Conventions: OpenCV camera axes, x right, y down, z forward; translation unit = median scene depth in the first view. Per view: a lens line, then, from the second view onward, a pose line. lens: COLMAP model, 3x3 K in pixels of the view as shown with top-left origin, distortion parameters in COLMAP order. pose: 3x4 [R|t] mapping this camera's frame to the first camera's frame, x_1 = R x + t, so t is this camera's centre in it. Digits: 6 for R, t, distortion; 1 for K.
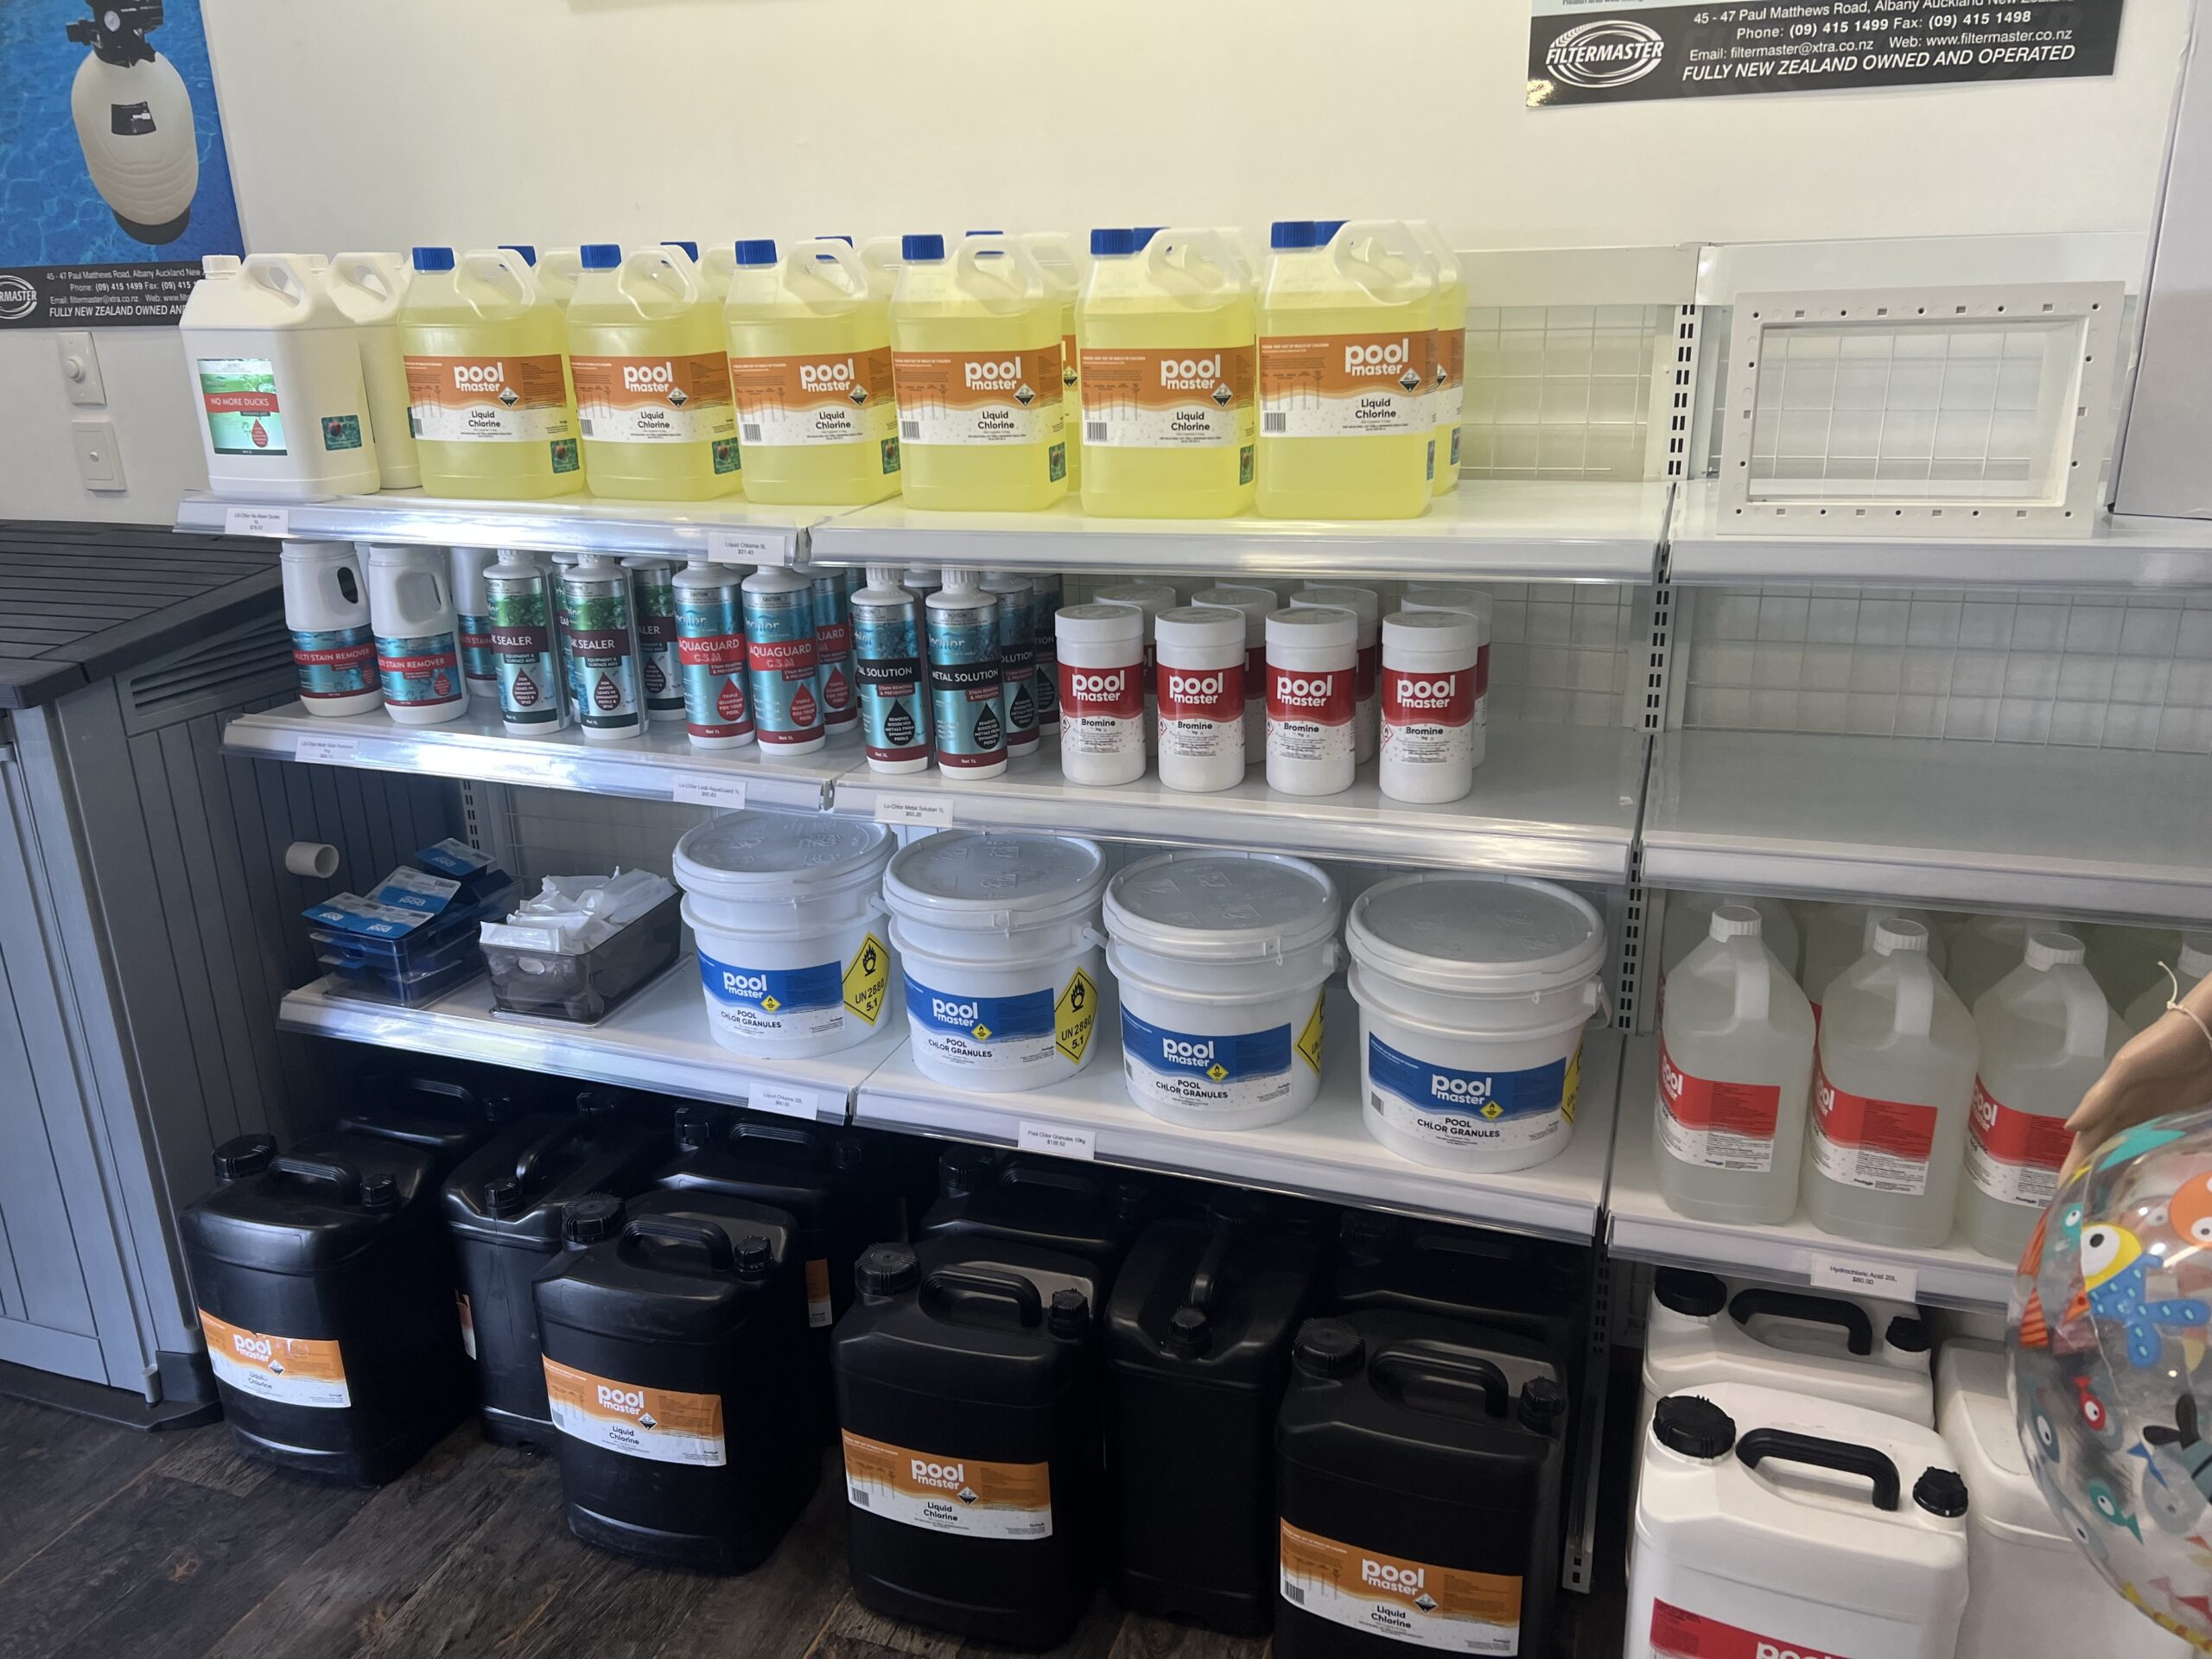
lens RADIAL K [[1685.7, 0, 1095.7], [0, 1685.7, 841.6], [0, 0, 1]] dist [0.061065, -0.067536]
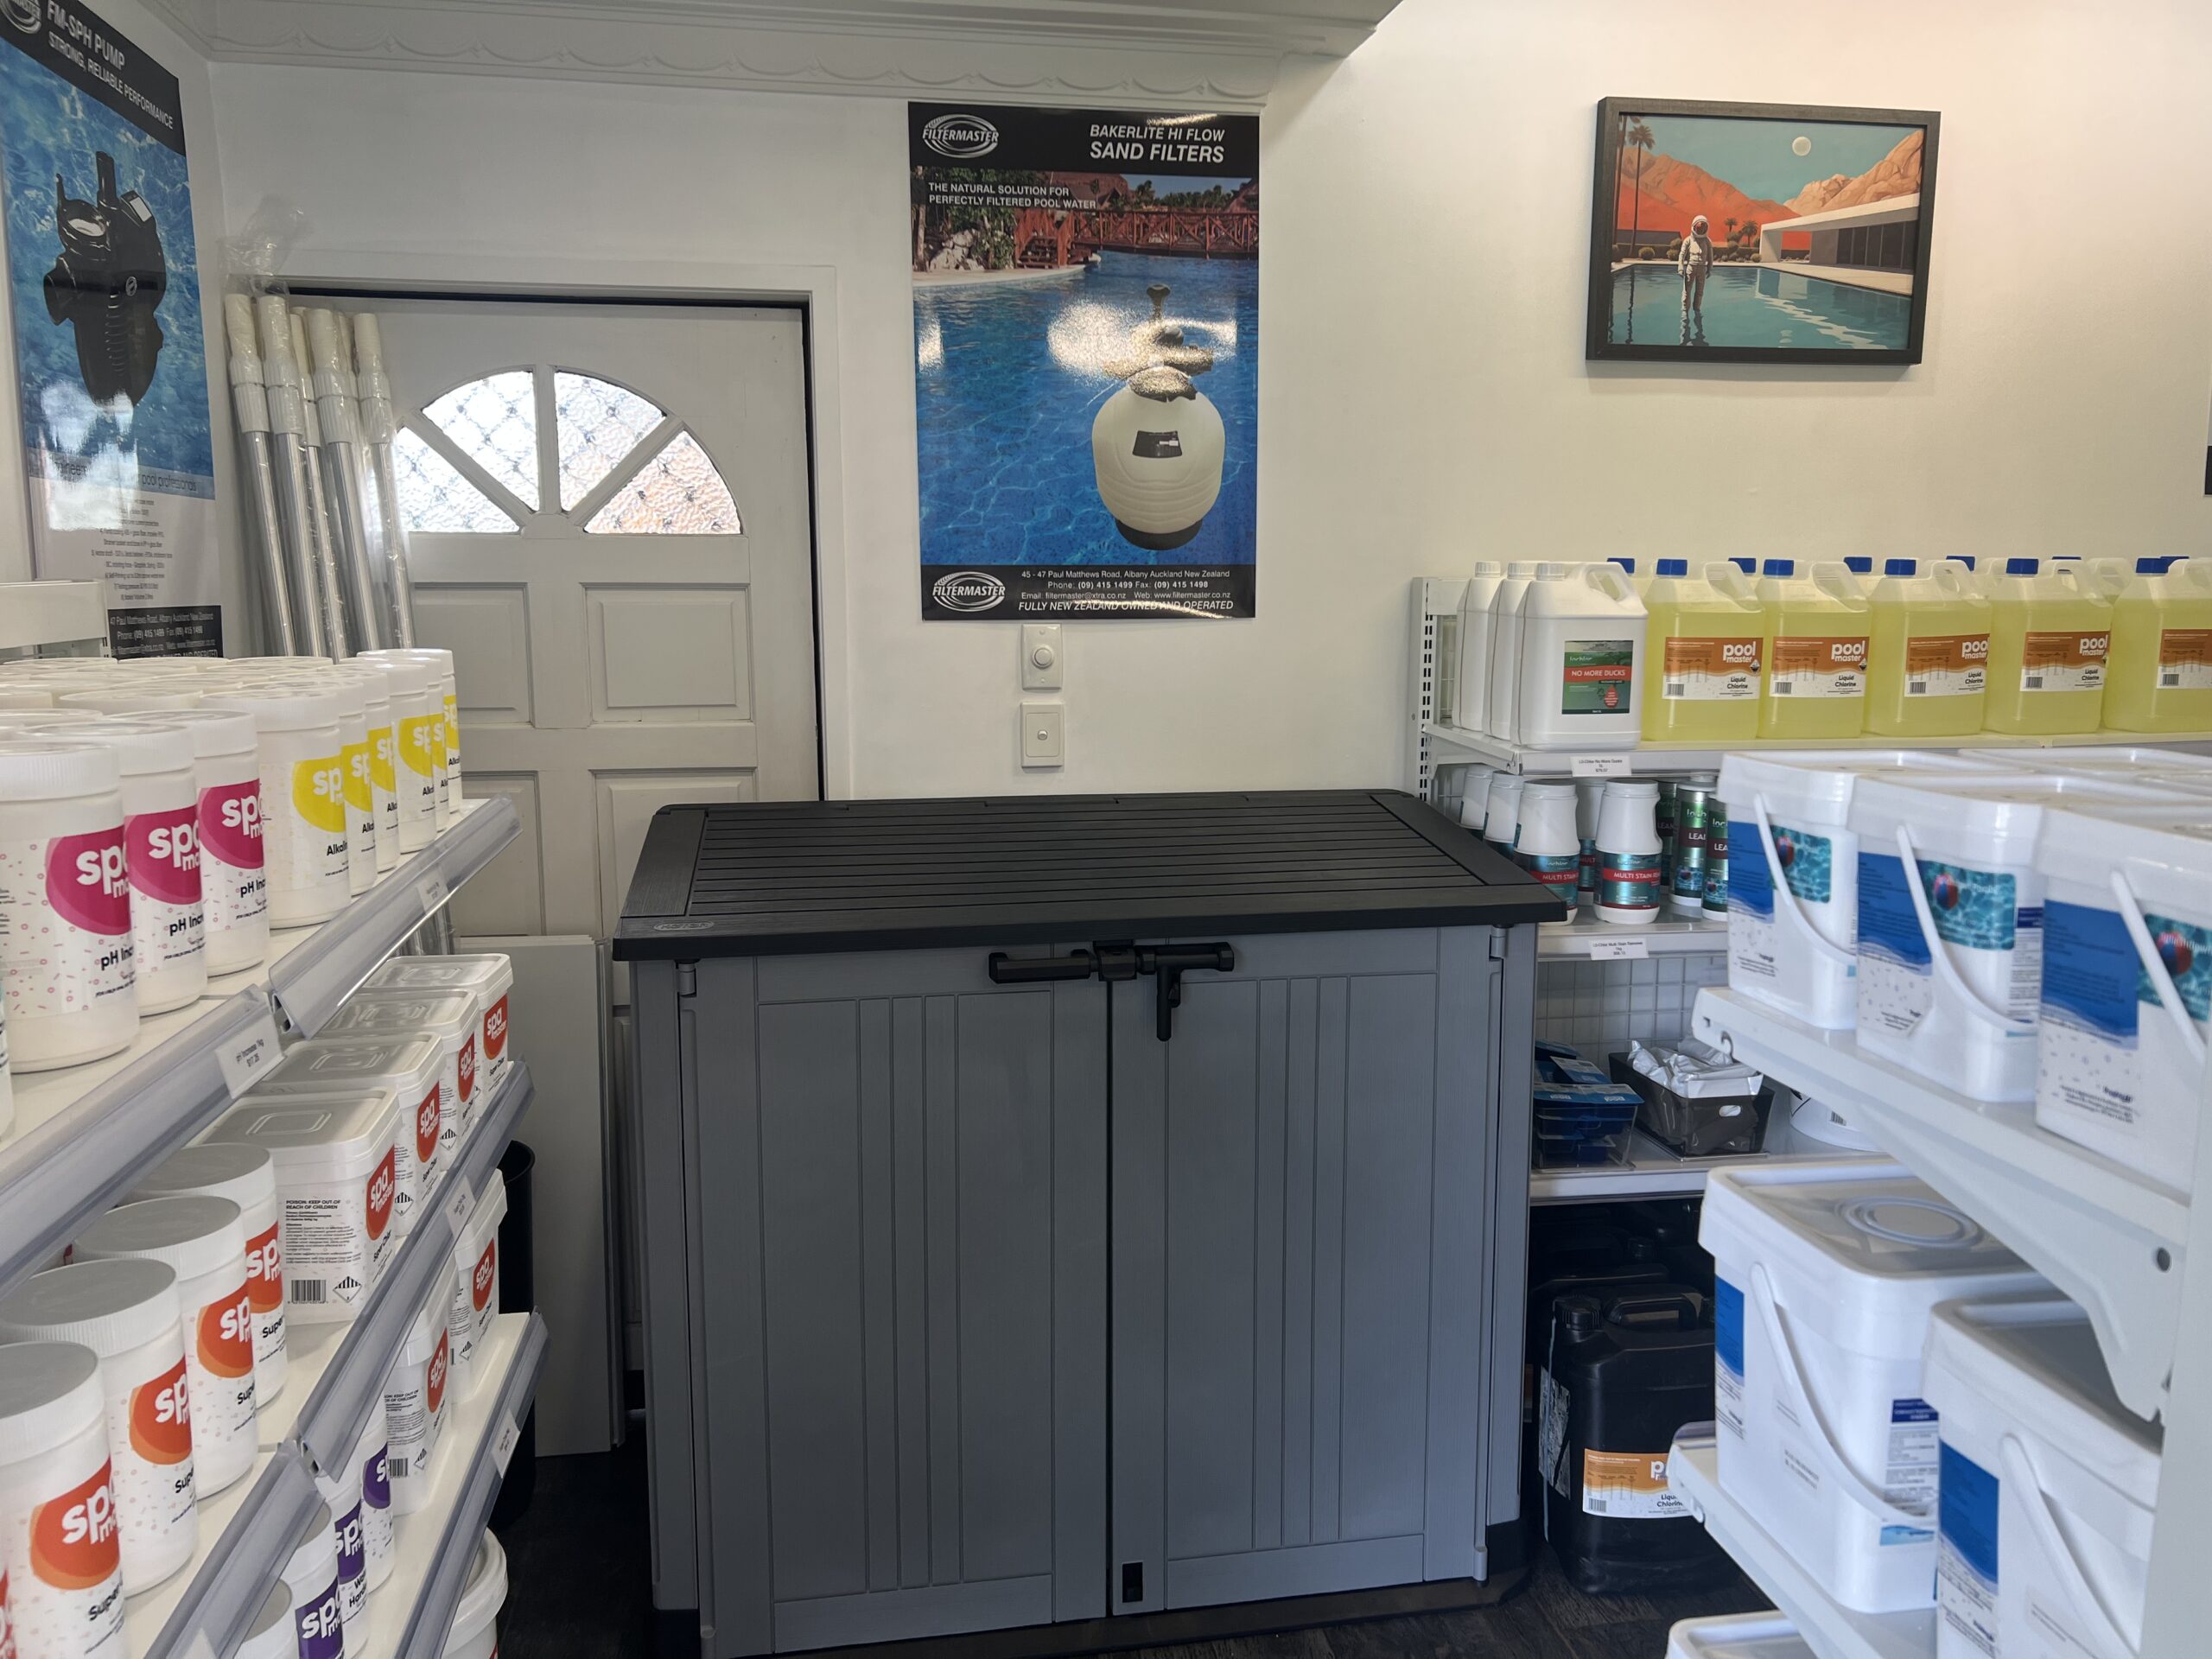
lens RADIAL K [[1673.8, 0, 1106.0], [0, 1673.8, 829.5], [0, 0, 1]] dist [0.087066, -0.098993]
pose [[0.868754, -0.051635, 0.492544, -1.544798], [0.140203, 0.979506, -0.144607, -0.014592], [-0.474983, 0.194684, 0.858189, 0.129384]]
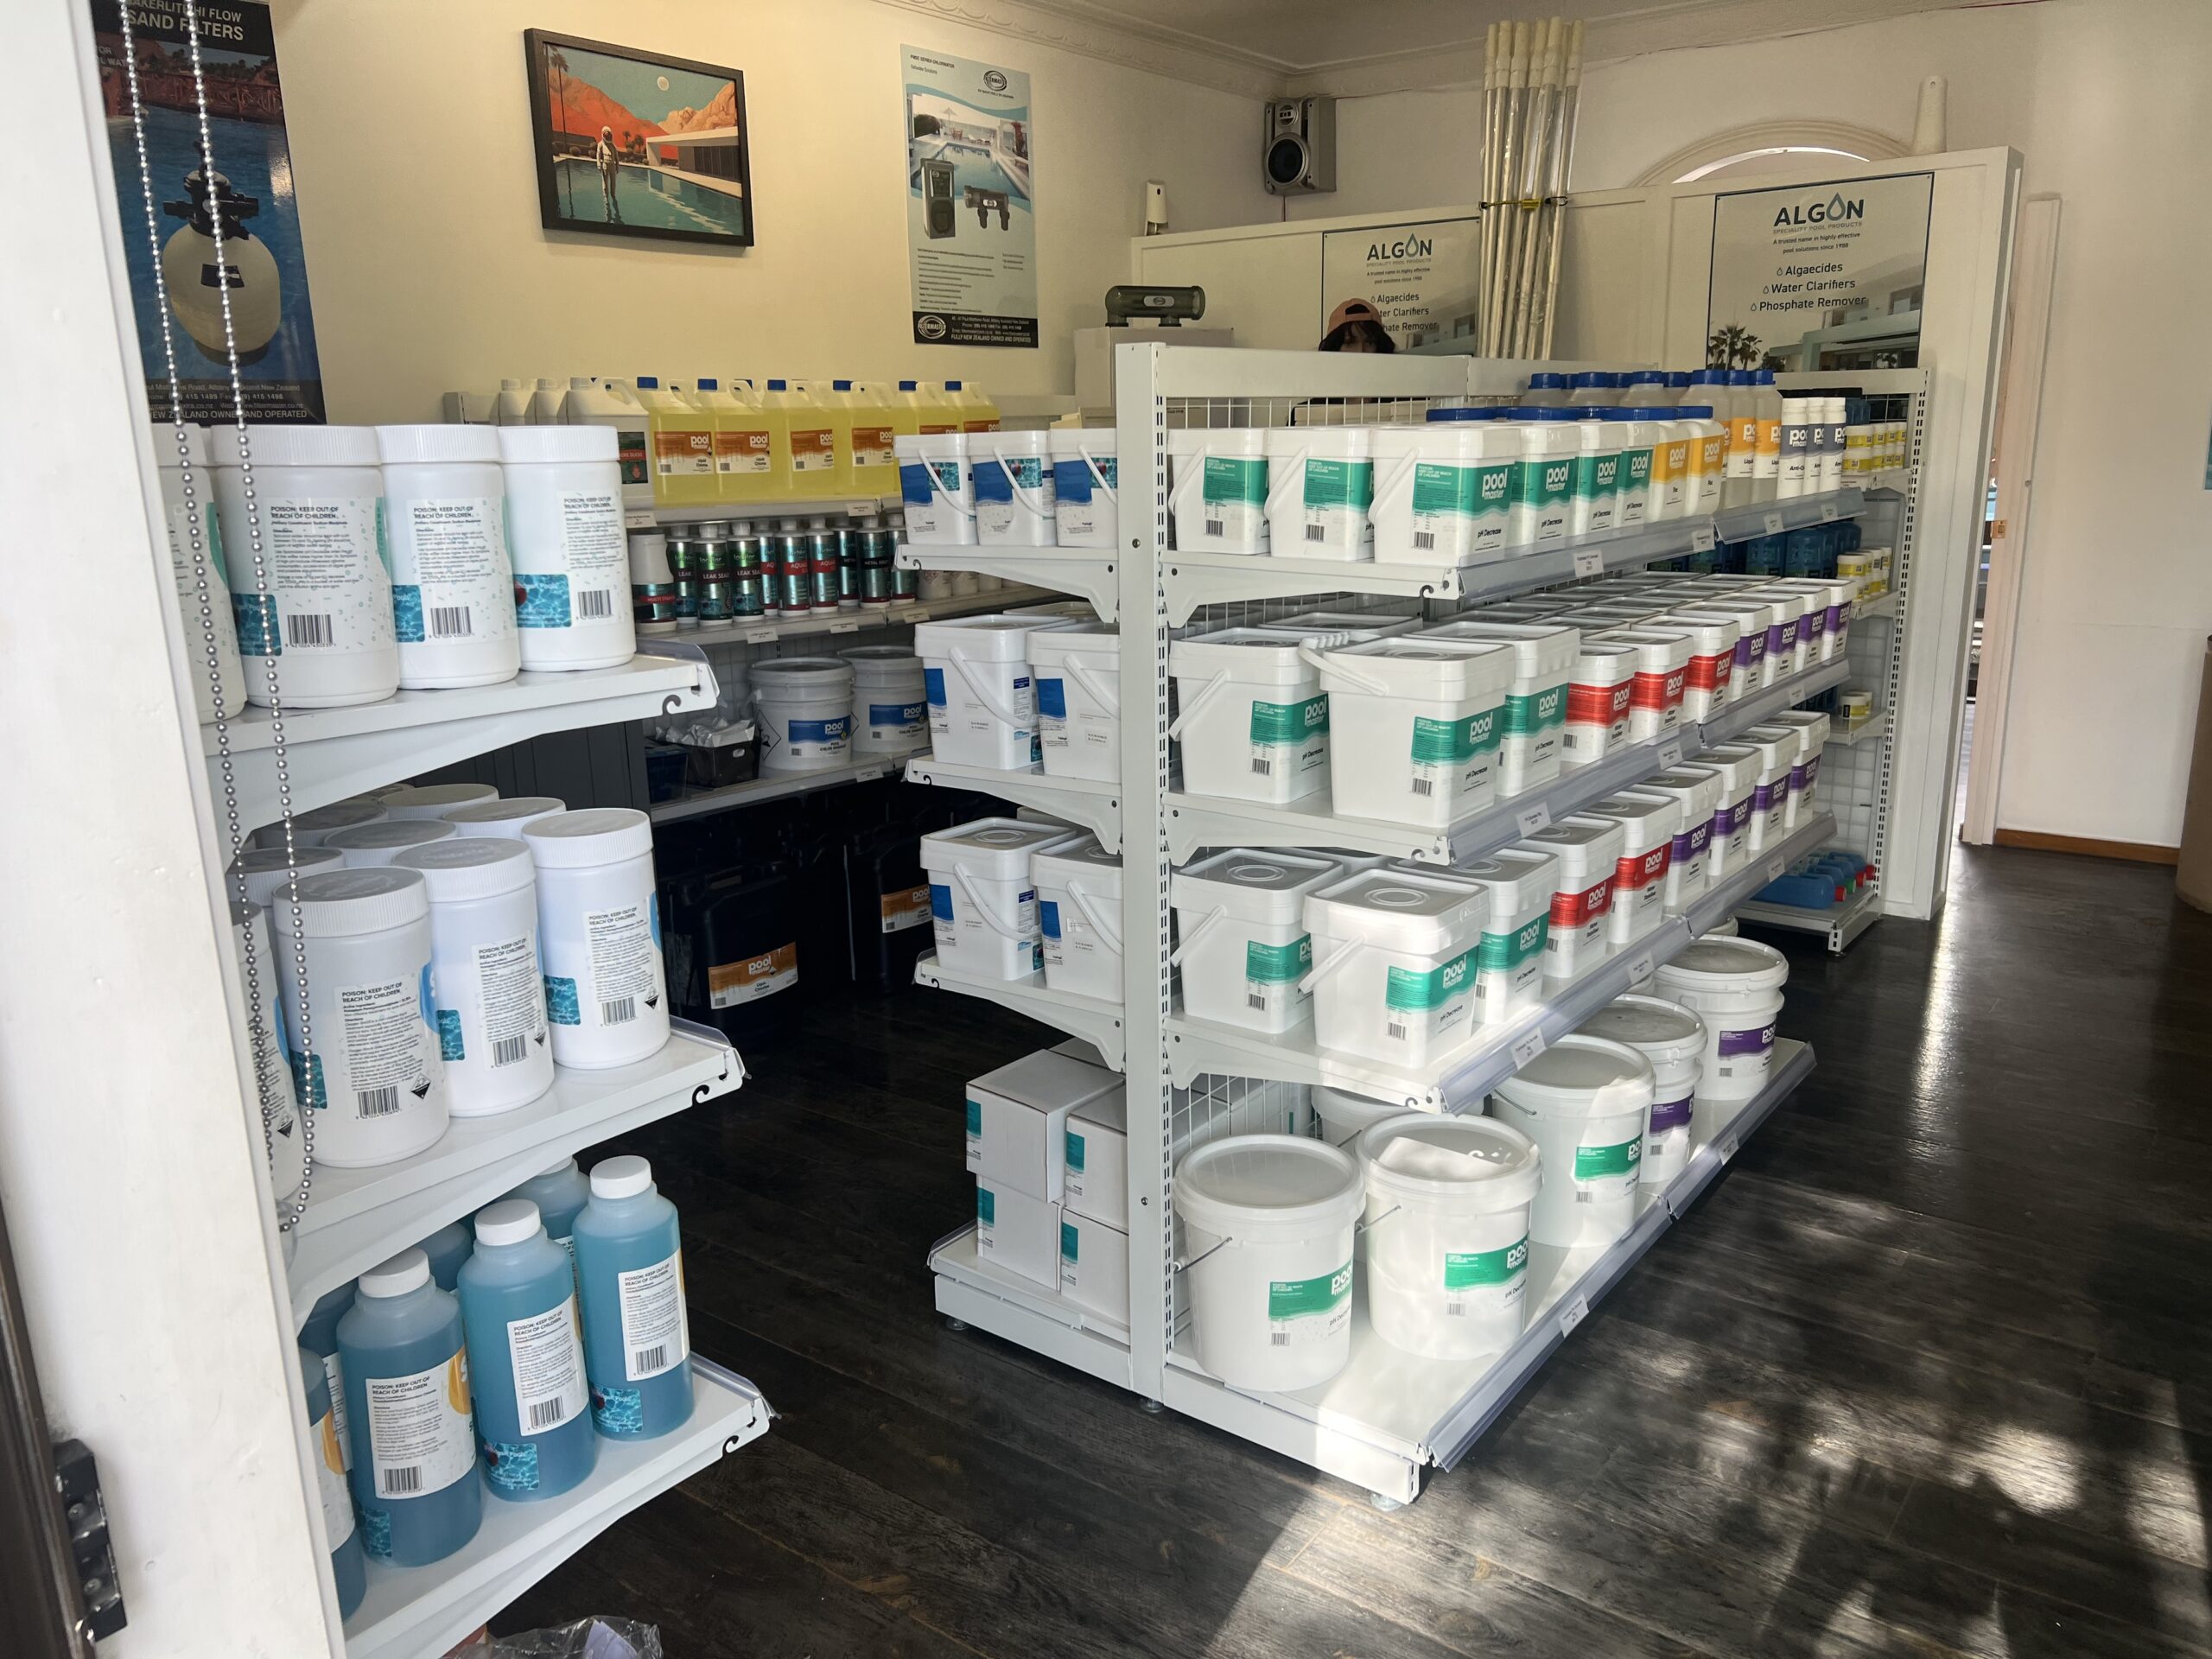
lens RADIAL K [[1656.8, 0, 1115.2], [0, 1656.8, 848.7], [0, 0, 1]] dist [0.008966, -0.008570]
pose [[0.300139, -0.220415, 0.928081, -2.234662], [0.317290, 0.940606, 0.120779, 0.097425], [-0.899580, 0.258220, 0.352248, 0.011630]]
